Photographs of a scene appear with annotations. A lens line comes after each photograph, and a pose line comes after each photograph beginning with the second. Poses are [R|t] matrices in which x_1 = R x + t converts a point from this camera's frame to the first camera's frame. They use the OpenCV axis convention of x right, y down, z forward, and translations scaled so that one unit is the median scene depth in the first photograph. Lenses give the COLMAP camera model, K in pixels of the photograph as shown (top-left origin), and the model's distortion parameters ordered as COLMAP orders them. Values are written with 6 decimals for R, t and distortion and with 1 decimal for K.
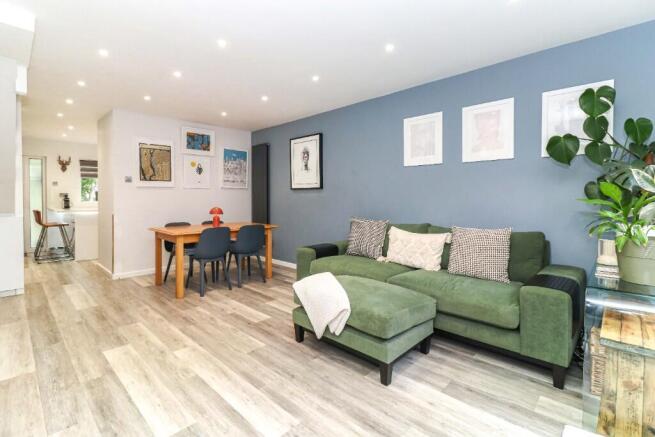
lens RADIAL K [[314.4, 0, 320.5], [0, 314.4, 207.4], [0, 0, 1]] dist [-0.002292, -0.001434]
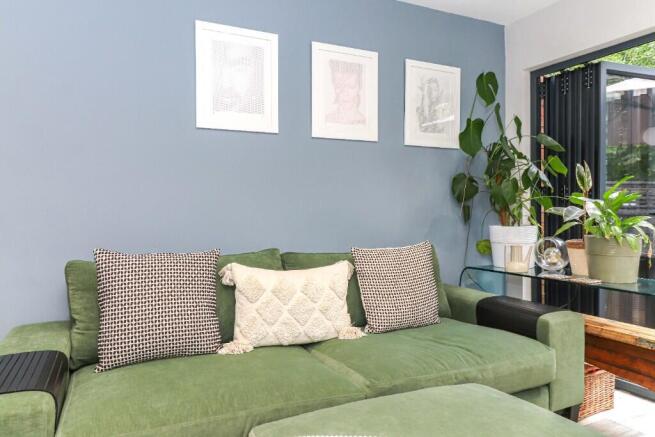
lens RADIAL K [[449.8, 0, 314.8], [0, 449.8, 215.3], [0, 0, 1]] dist [-0.003698, -0.002533]
pose [[0.341593, -0.012064, 0.939771, -0.342244], [0.032628, 0.999467, 0.000971, -0.001540], [-0.939281, 0.030332, 0.341805, 0.779317]]
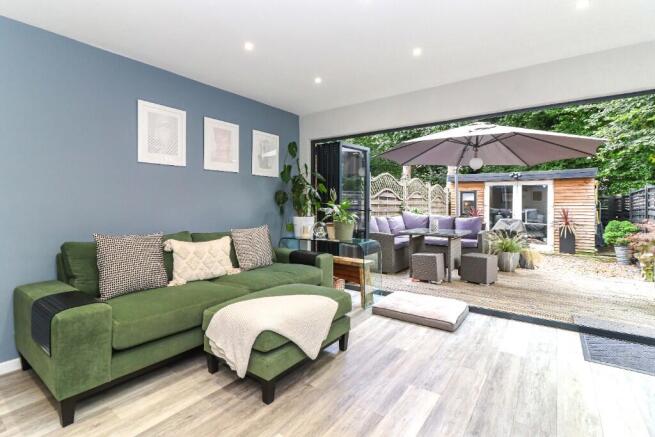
lens RADIAL K [[314.4, 0, 320.5], [0, 314.4, 207.4], [0, 0, 1]] dist [-0.002292, -0.001434]
pose [[-0.147732, -0.010816, 0.988968, -0.683746], [0.027168, 0.999518, 0.014990, -0.023888], [-0.988654, 0.029083, -0.147367, 0.841089]]
